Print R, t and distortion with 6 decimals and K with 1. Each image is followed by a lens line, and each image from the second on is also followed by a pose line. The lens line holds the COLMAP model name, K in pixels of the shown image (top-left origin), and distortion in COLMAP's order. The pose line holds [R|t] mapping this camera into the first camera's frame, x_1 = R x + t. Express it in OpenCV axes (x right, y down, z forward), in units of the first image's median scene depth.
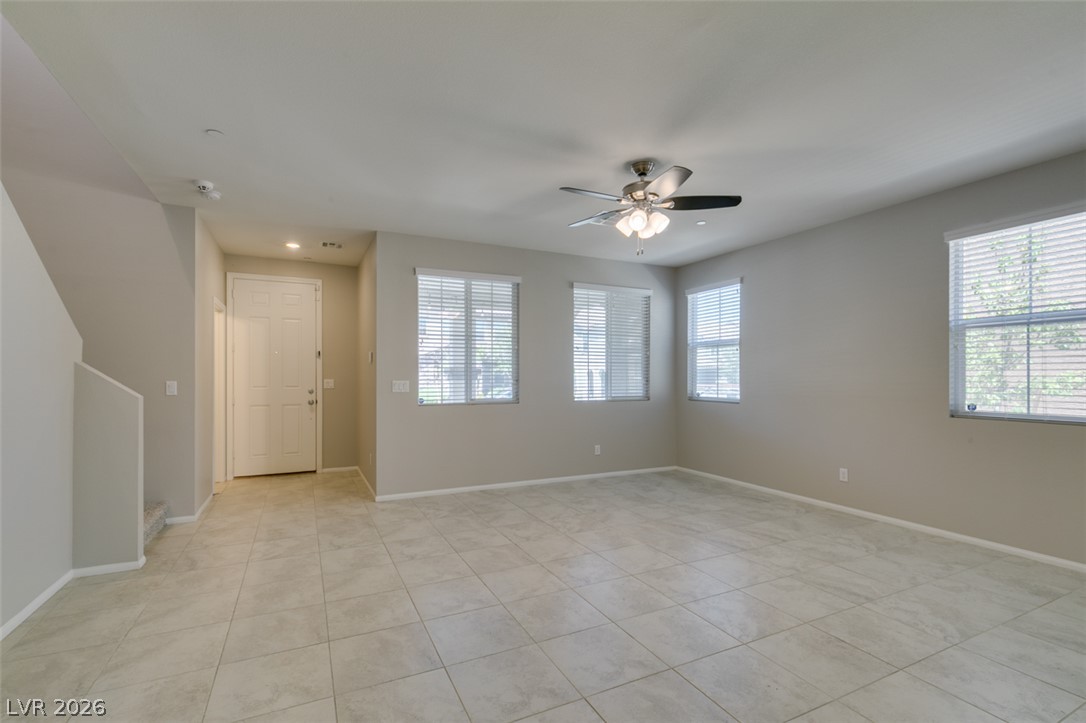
lens RADIAL K [[487.4, 0, 542.2], [0, 487.4, 376.8], [0, 0, 1]] dist [0.002516, -0.000969]
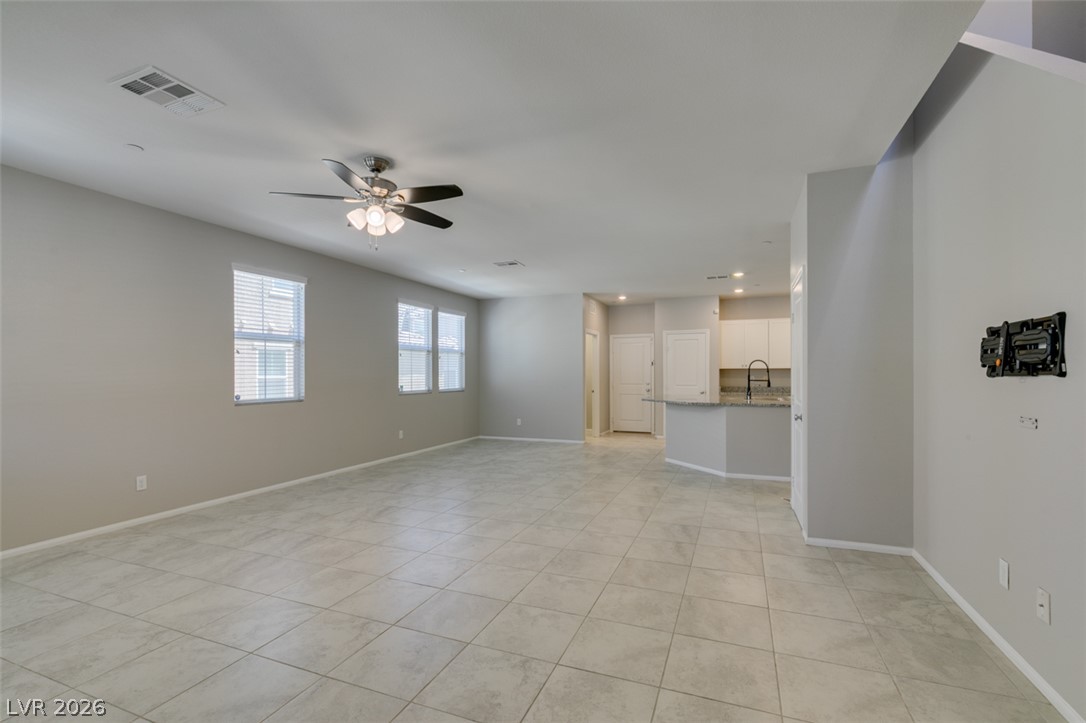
lens RADIAL K [[487.4, 0, 541.4], [0, 487.4, 370.5], [0, 0, 1]] dist [0.002516, -0.000969]
pose [[-0.665574, 0.005262, 0.746314, -0.671869], [0.004063, 0.999986, -0.003427, -0.003812], [-0.746321, 0.000751, -0.665586, 1.252911]]
